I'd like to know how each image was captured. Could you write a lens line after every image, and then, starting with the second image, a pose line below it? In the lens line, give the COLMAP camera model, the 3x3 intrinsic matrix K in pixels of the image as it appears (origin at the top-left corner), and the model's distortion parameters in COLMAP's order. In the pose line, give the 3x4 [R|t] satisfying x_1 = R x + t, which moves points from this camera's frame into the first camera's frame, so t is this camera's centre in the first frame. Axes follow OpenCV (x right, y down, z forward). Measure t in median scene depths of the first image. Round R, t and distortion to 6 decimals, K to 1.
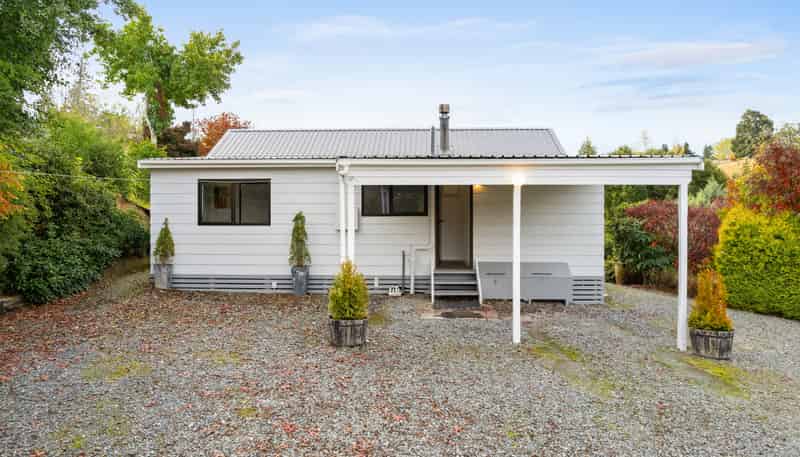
lens RADIAL K [[558.4, 0, 400.0], [0, 558.4, 228.5], [0, 0, 1]] dist [-0.042748, 0.000162]
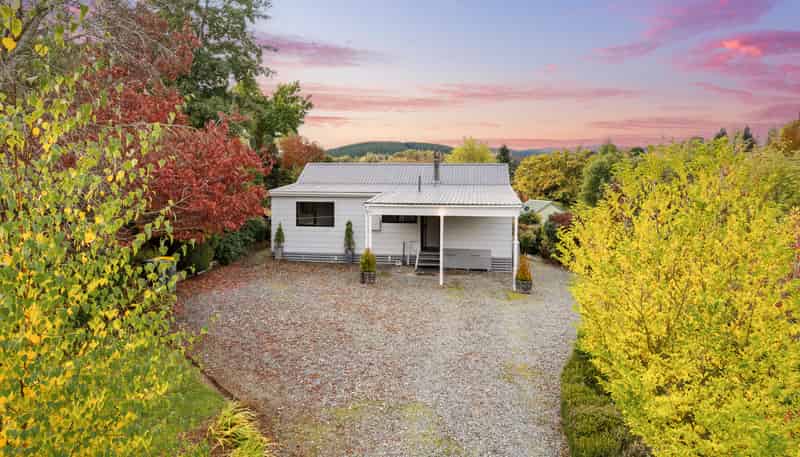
lens RADIAL K [[558.4, 0, 400.0], [0, 558.4, 228.5], [0, 0, 1]] dist [-0.042748, 0.000162]
pose [[0.995377, 0.017039, -0.094521, 0.171136], [-0.013520, 0.999196, 0.037743, -0.075229], [0.095088, -0.036291, 0.994807, -0.873090]]
